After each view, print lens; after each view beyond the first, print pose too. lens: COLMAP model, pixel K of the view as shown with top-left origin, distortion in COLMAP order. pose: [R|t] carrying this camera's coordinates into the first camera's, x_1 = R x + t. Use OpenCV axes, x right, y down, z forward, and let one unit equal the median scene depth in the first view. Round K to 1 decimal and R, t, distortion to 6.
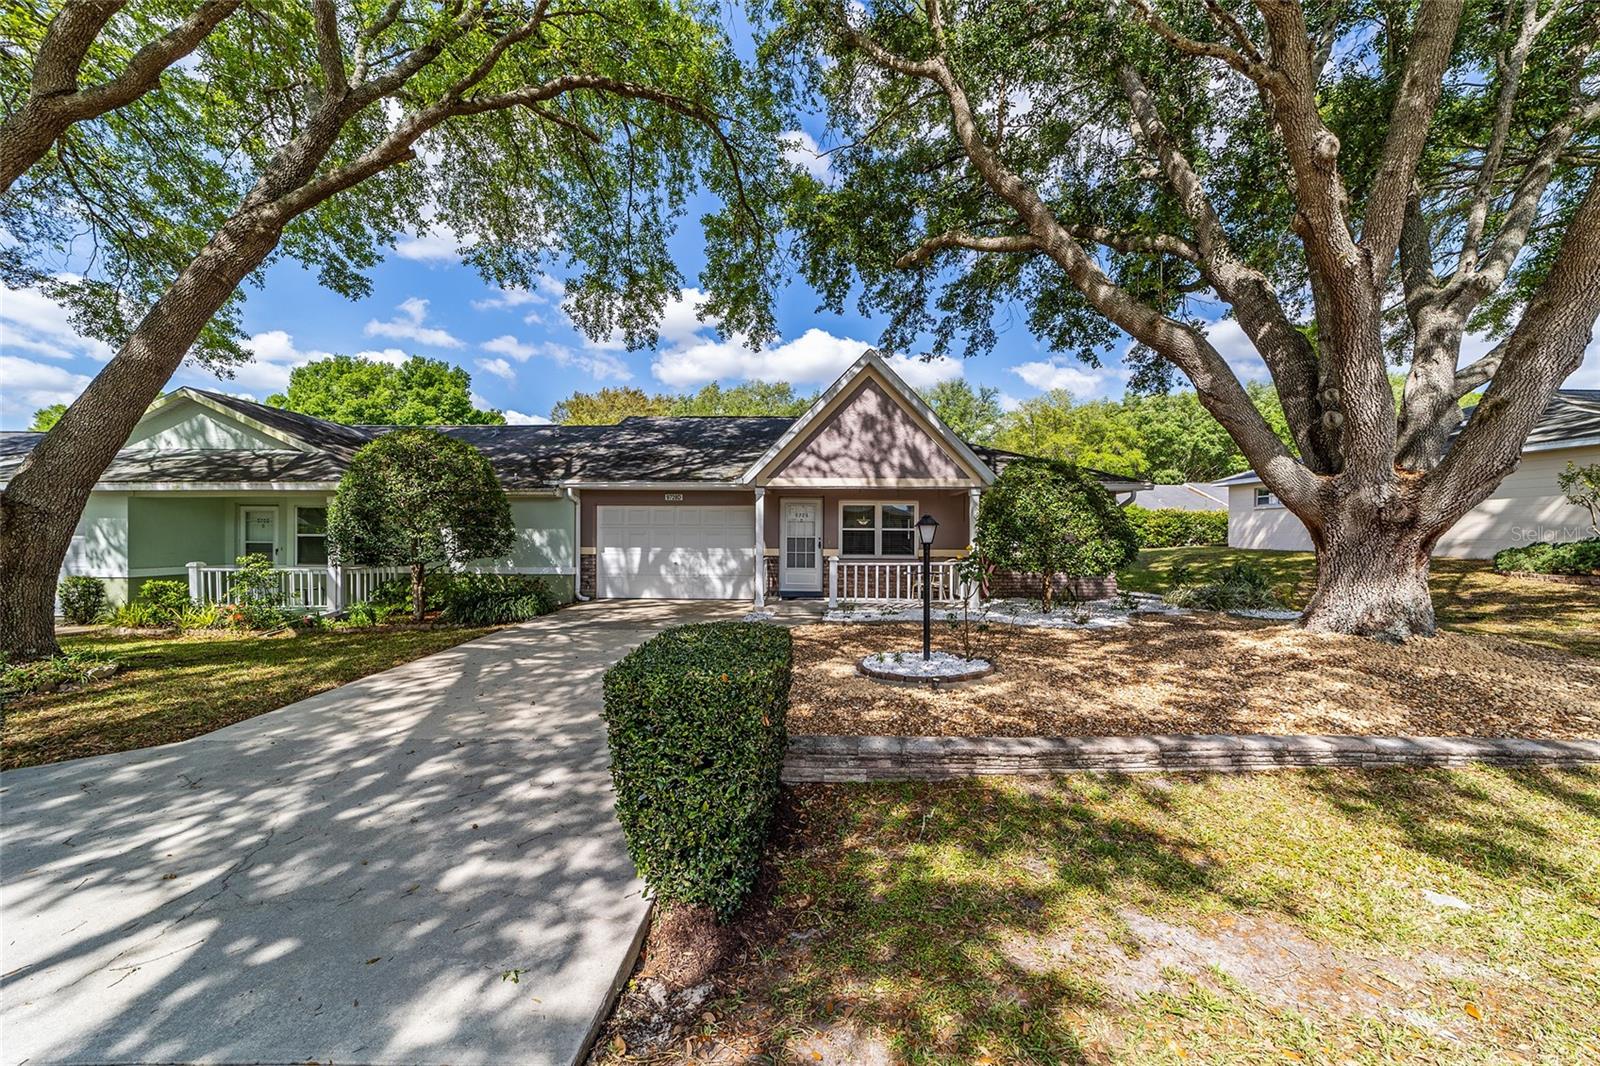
lens RADIAL K [[617.1, 0, 804.3], [0, 617.1, 528.9], [0, 0, 1]] dist [-0.012505, 0.005539]
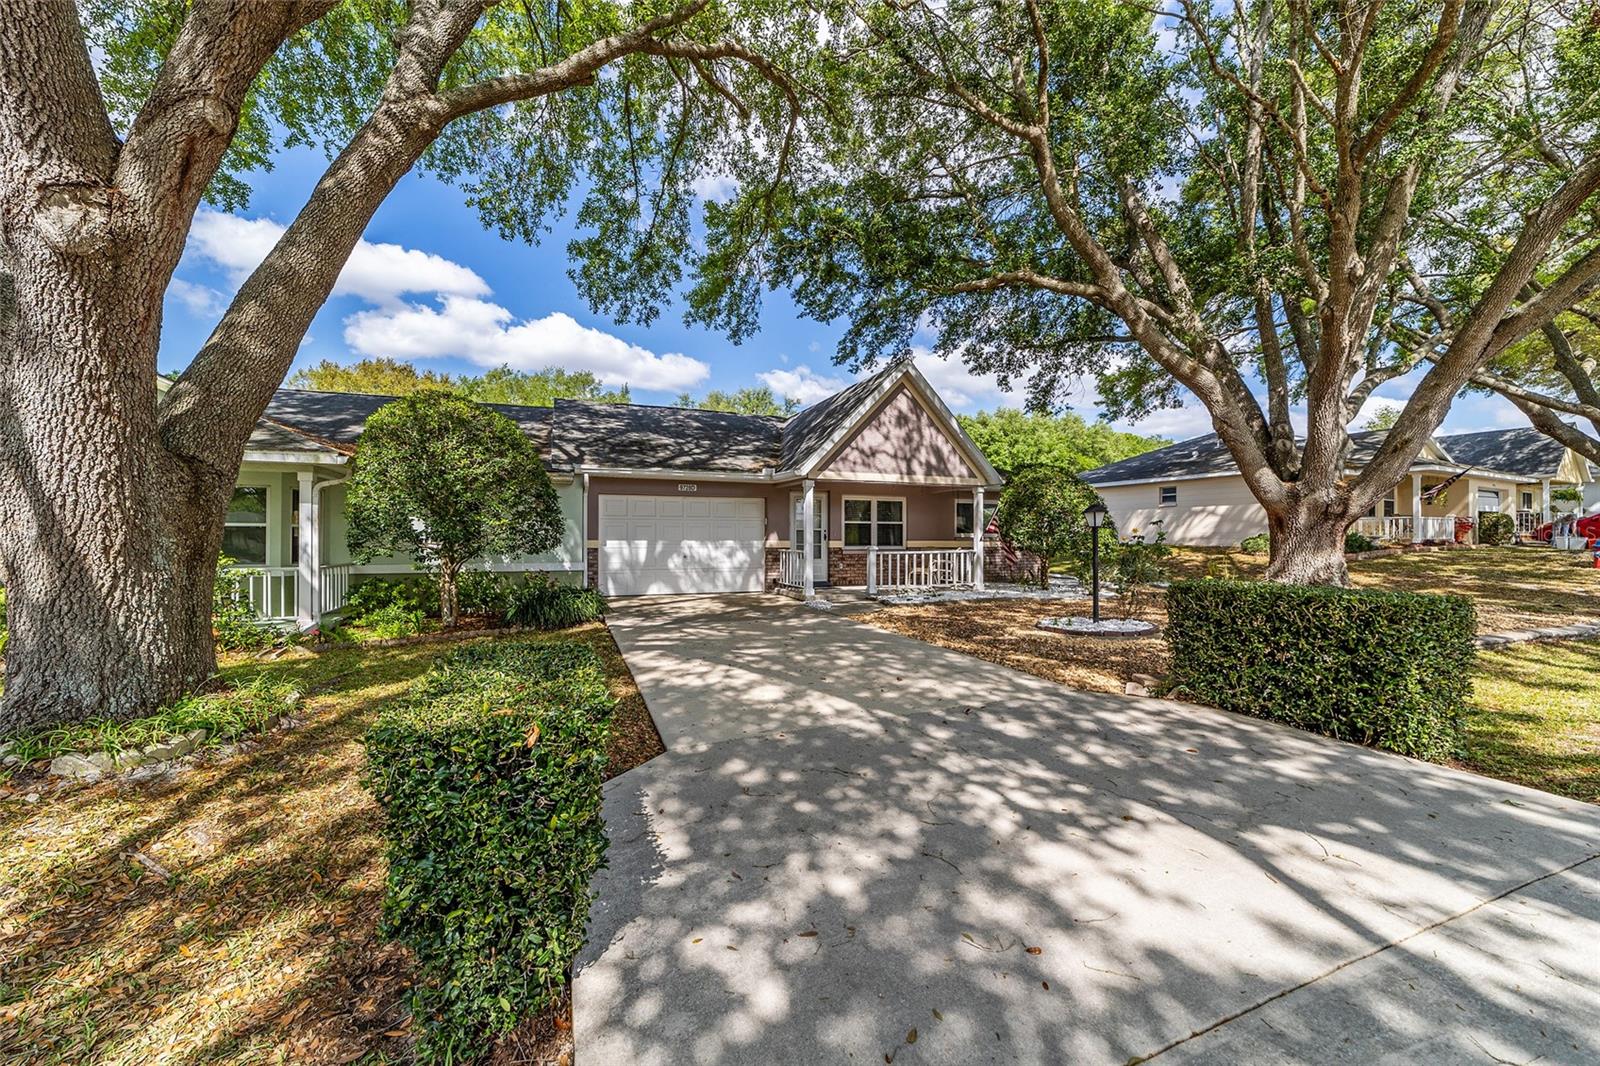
lens RADIAL K [[617.1, 0, 798.1], [0, 617.1, 525.8], [0, 0, 1]] dist [-0.012505, 0.005539]
pose [[0.923086, 0.004324, 0.384569, -0.485286], [-0.000601, 0.999952, -0.009801, 0.020964], [-0.384593, 0.008816, 0.923044, 0.061946]]
